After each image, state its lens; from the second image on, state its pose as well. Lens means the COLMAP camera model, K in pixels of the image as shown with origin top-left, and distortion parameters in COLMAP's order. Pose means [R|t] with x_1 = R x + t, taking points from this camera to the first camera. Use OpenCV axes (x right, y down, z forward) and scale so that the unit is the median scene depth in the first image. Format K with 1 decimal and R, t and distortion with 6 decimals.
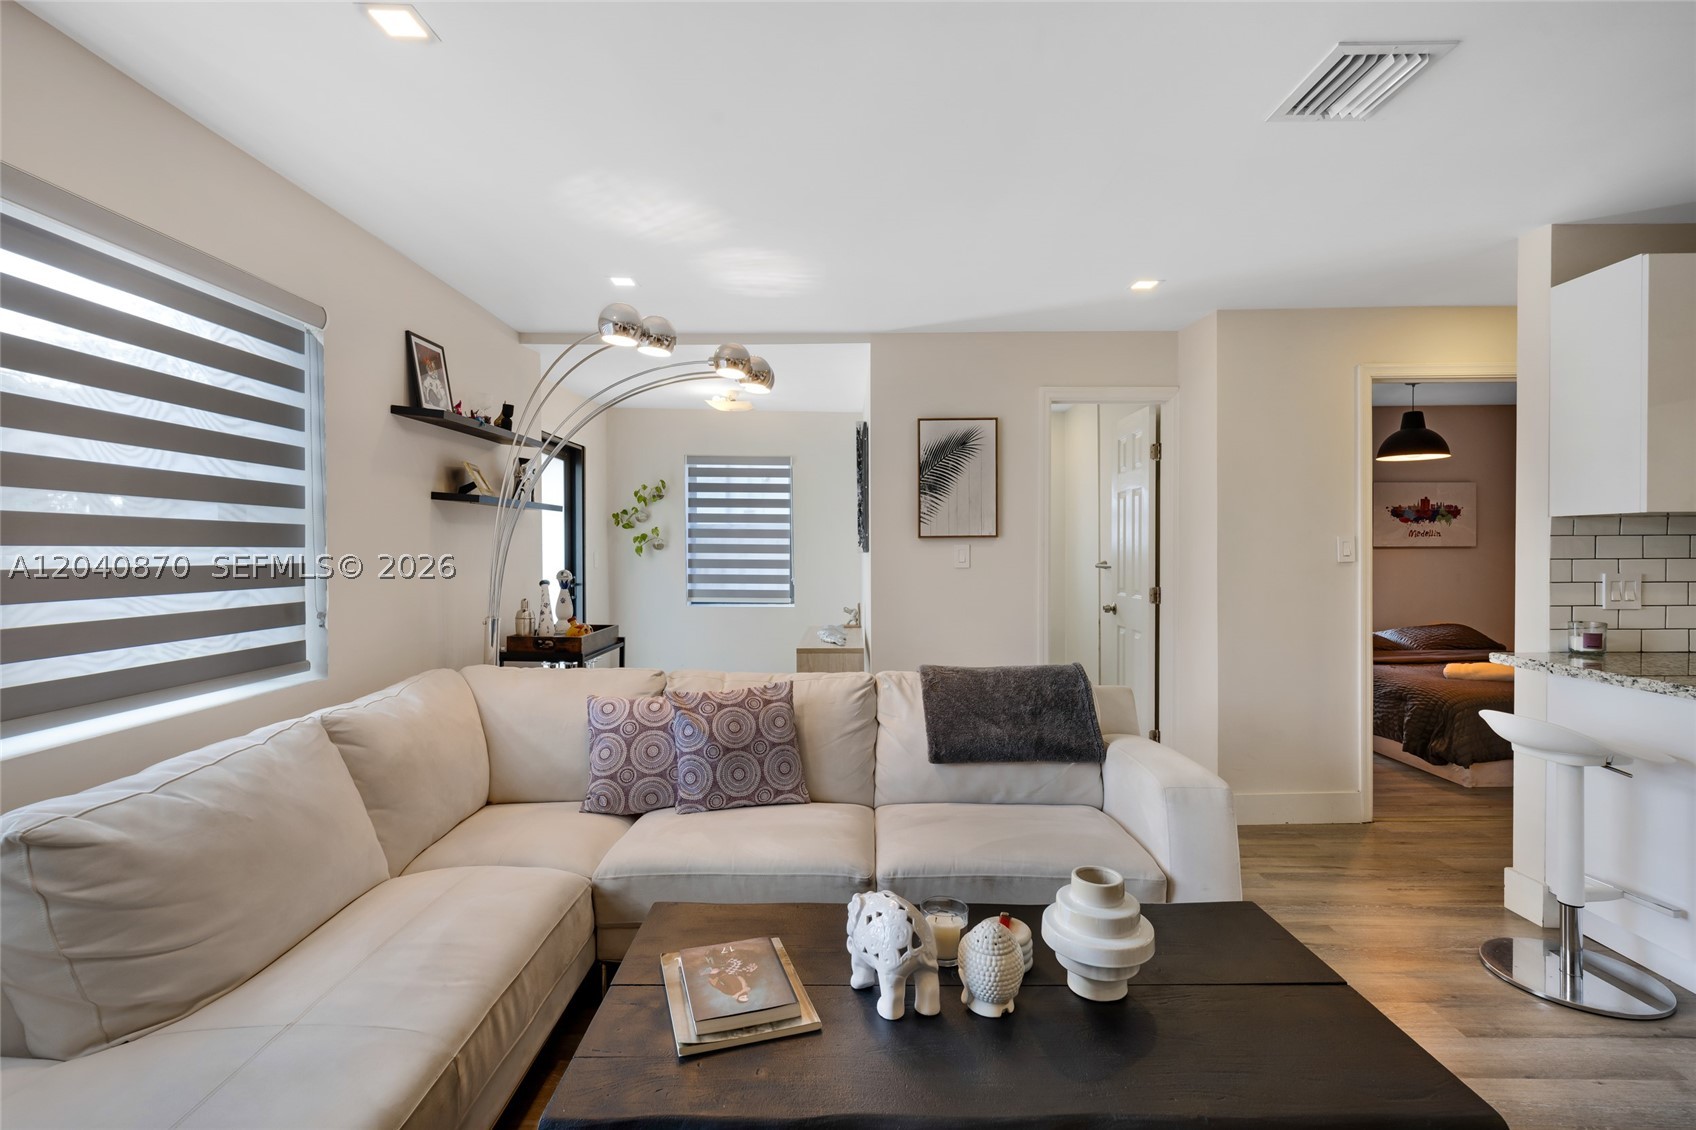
lens RADIAL K [[752.1, 0, 893.7], [0, 752.1, 561.2], [0, 0, 1]] dist [0.008387, -0.000811]
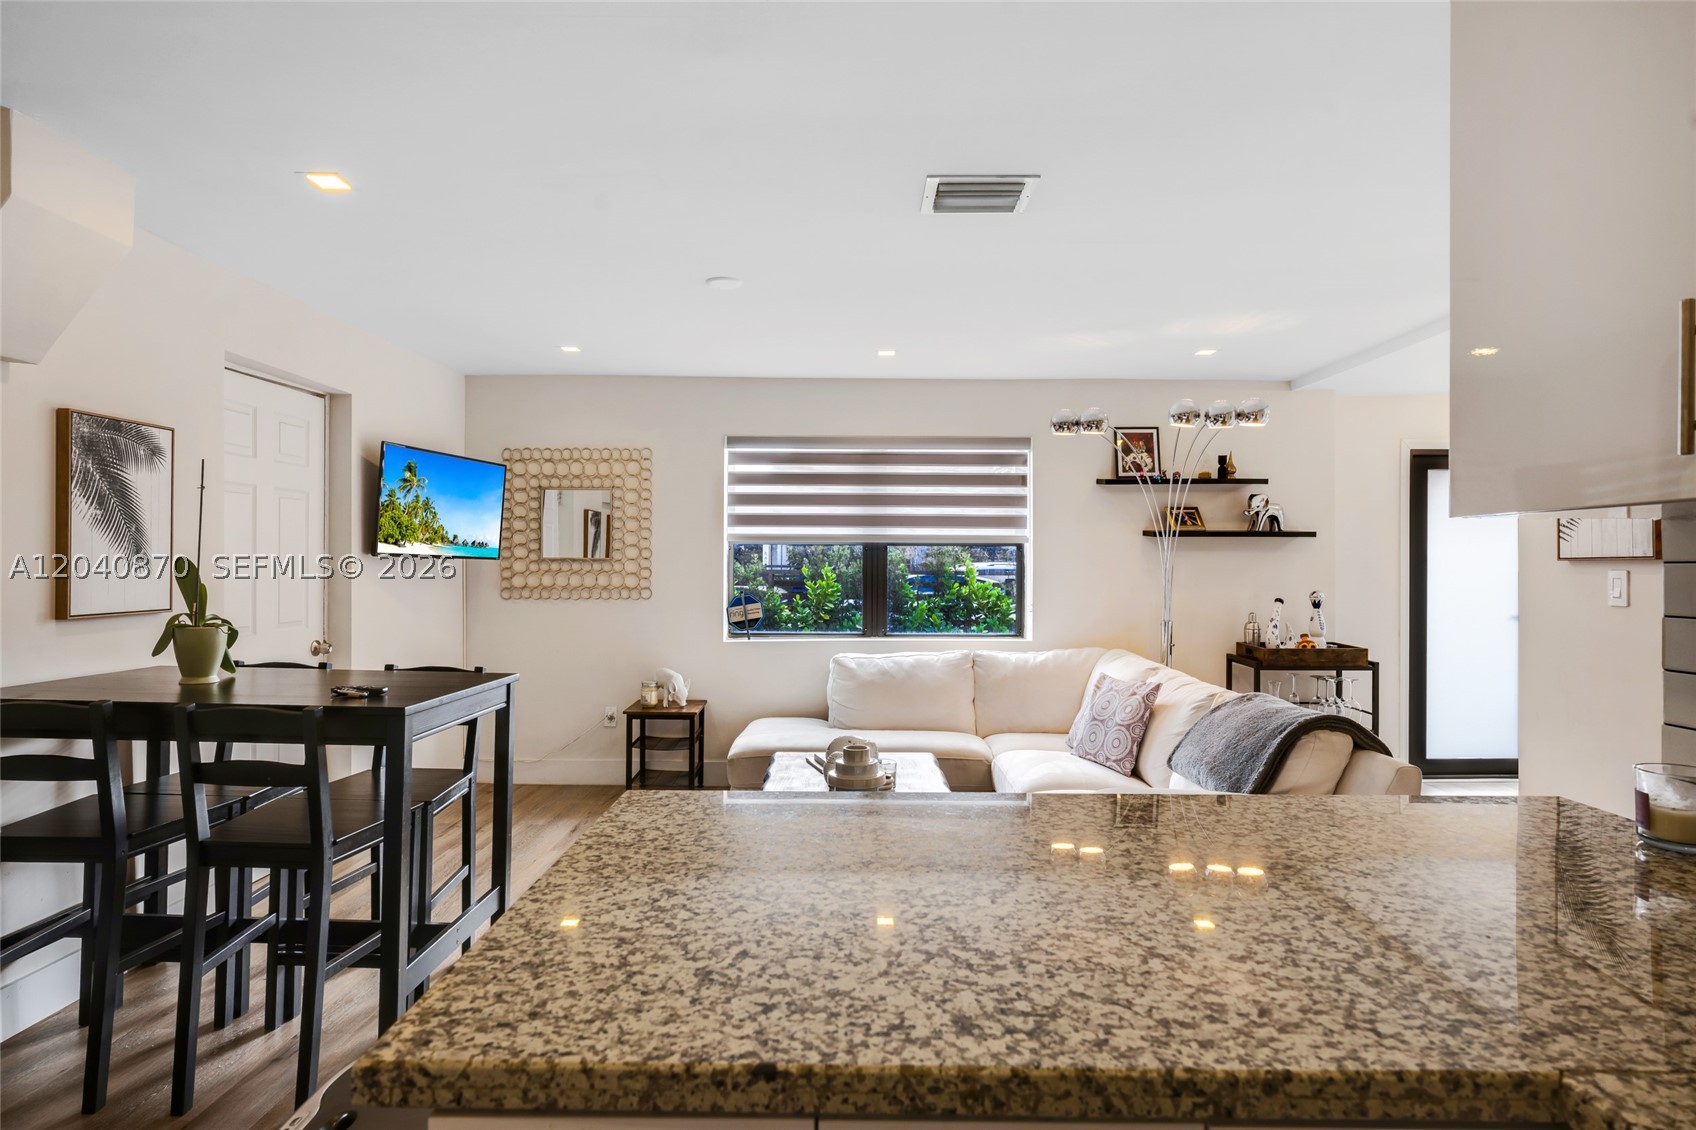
lens RADIAL K [[925.1, 0, 843.0], [0, 925.1, 568.3], [0, 0, 1]] dist [-0.002884, 0.002723]
pose [[-0.009850, 0.008034, -0.999919, 1.376705], [-0.022211, 0.999719, 0.008251, -0.024542], [0.999705, 0.022290, -0.009669, 0.518894]]
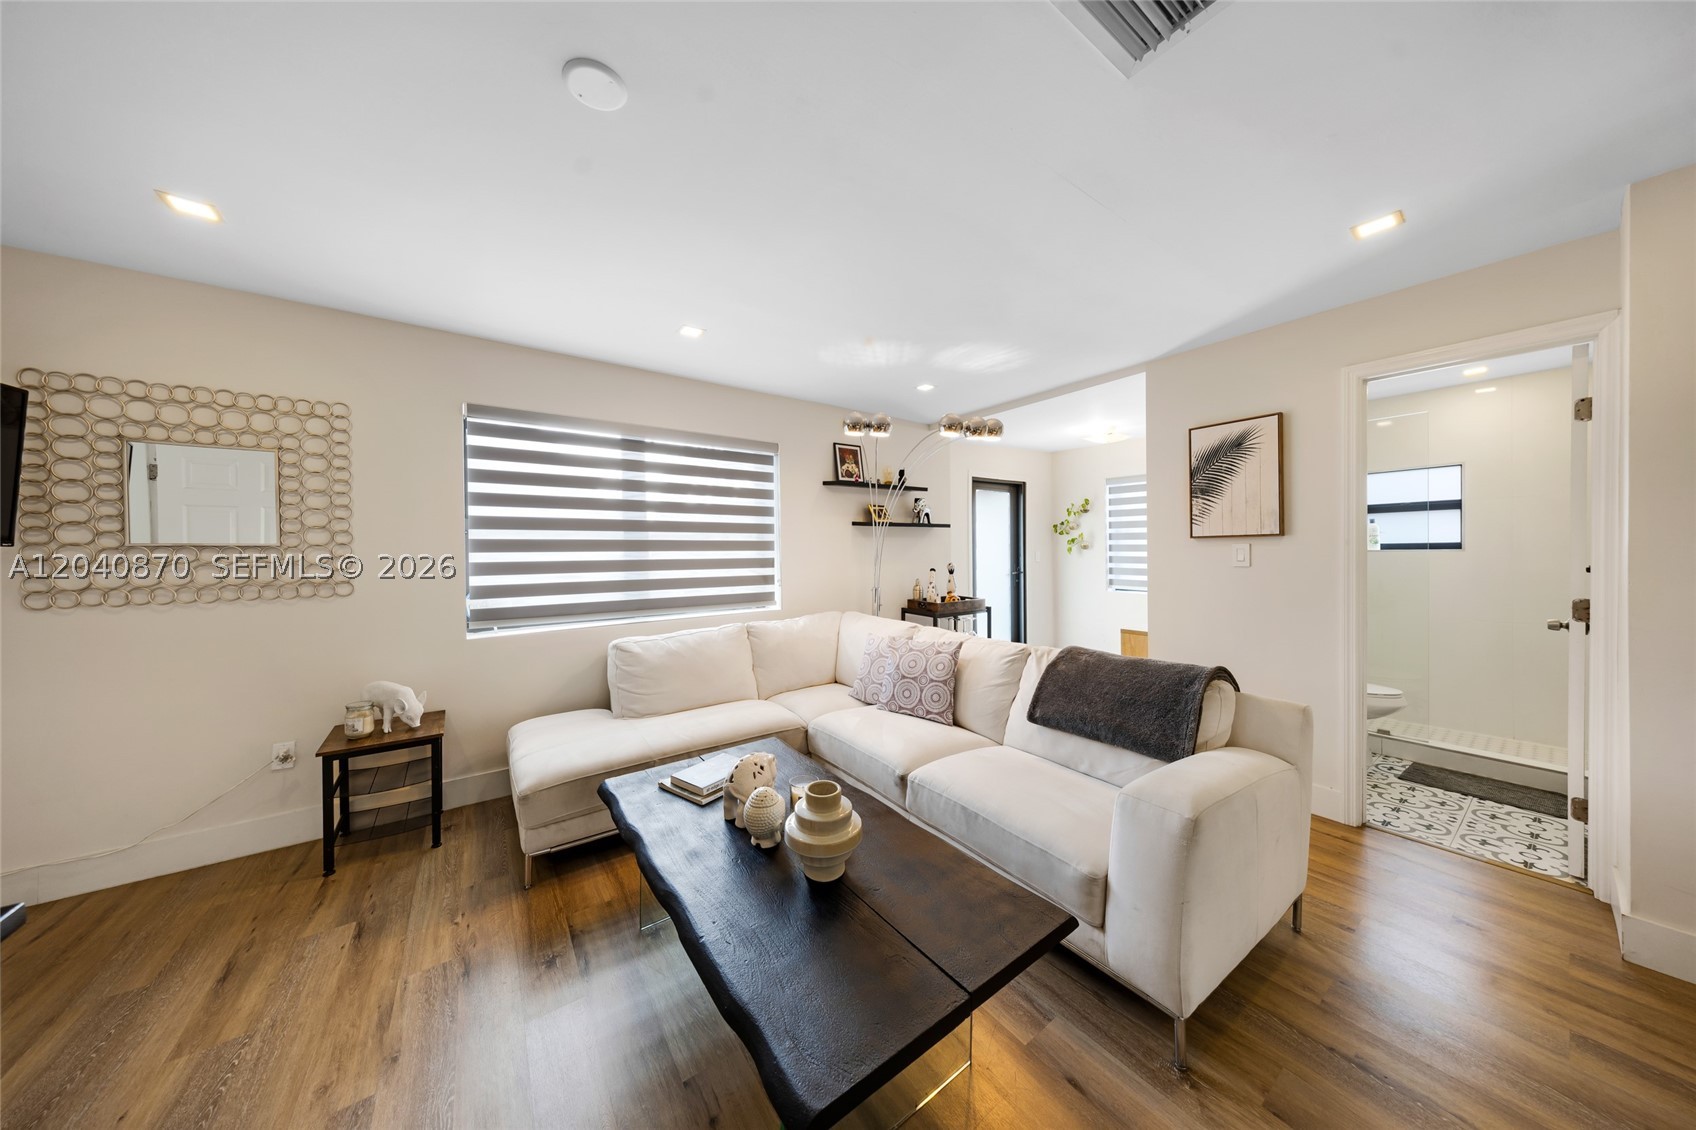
lens RADIAL K [[526.6, 0, 861.5], [0, 526.6, 556.0], [0, 0, 1]] dist [-0.000689, -0.000689]
pose [[0.580473, 0.005000, -0.814264, 0.576081], [-0.006023, 0.999980, 0.001846, -0.005398], [0.814257, 0.003833, 0.580491, 0.258067]]
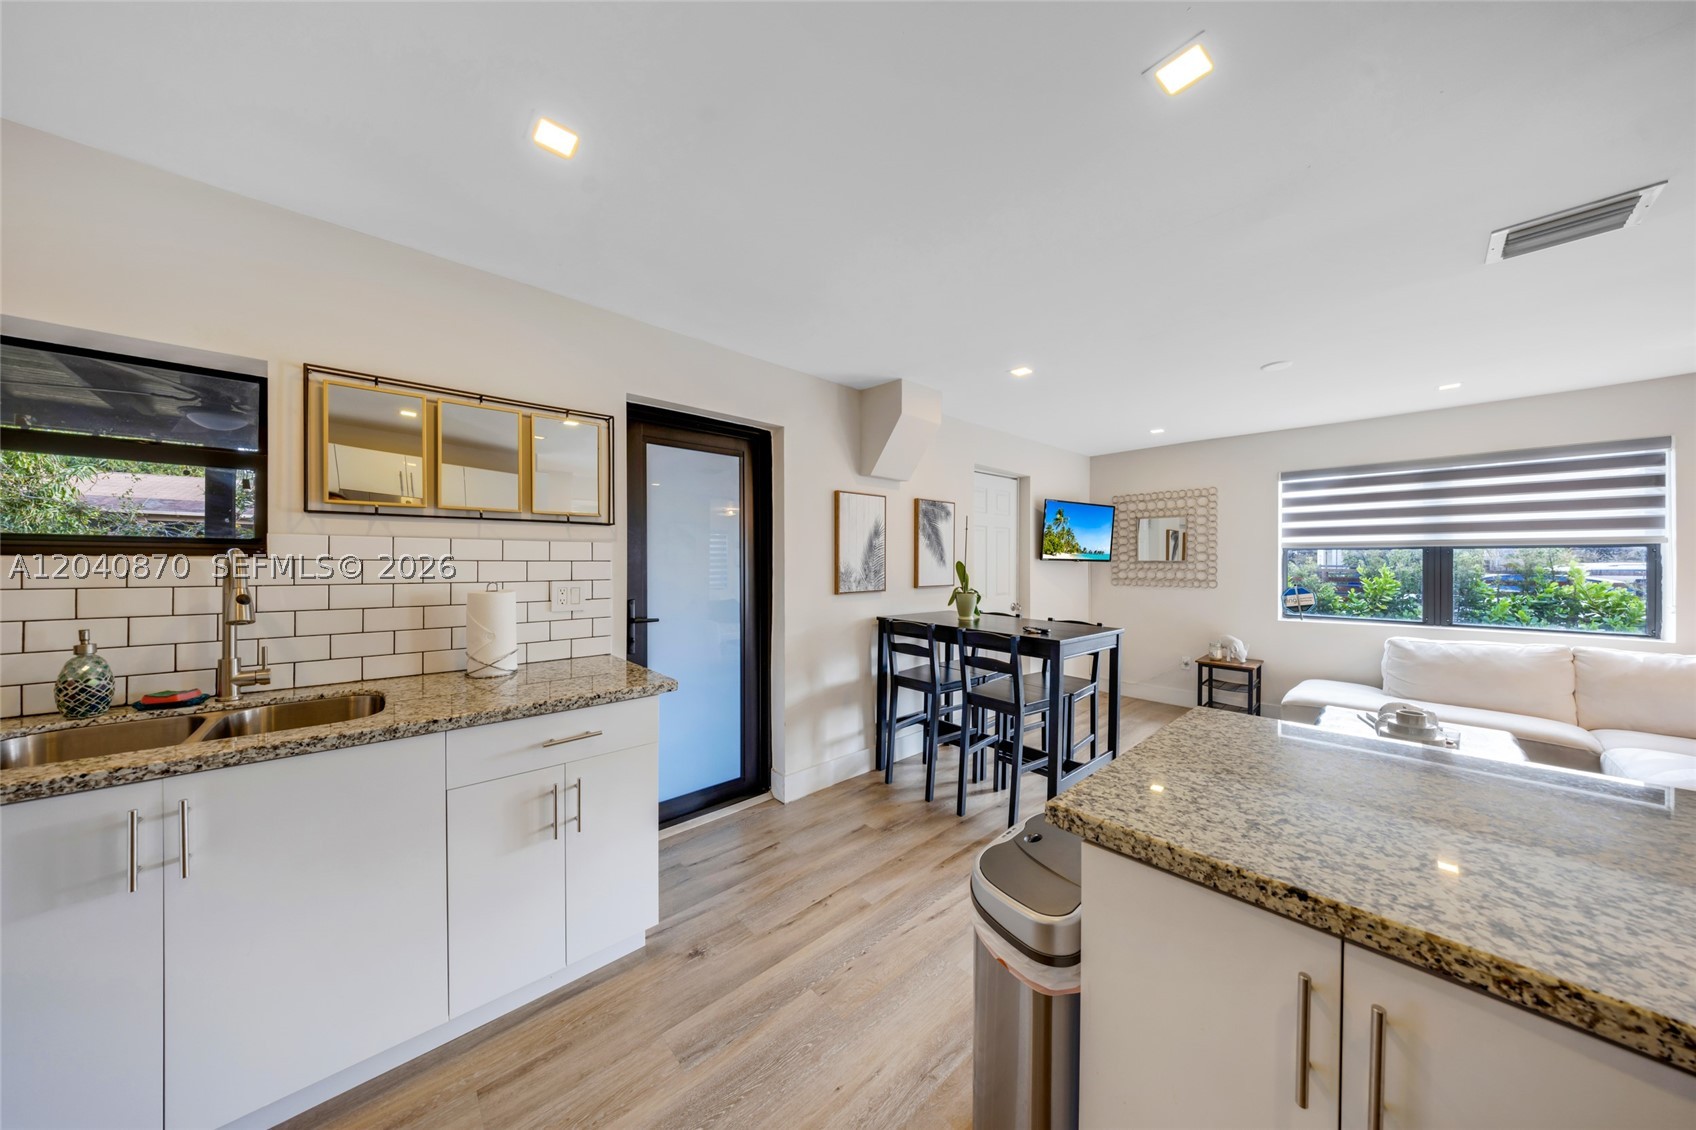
lens RADIAL K [[530.1, 0, 843.3], [0, 530.1, 560.4], [0, 0, 1]] dist [-0.015916, 0.001649]
pose [[-0.739479, -0.001673, -0.673178, 1.419815], [-0.013222, 0.999840, 0.012039, -0.025734], [0.673050, 0.017804, -0.739382, 0.529873]]
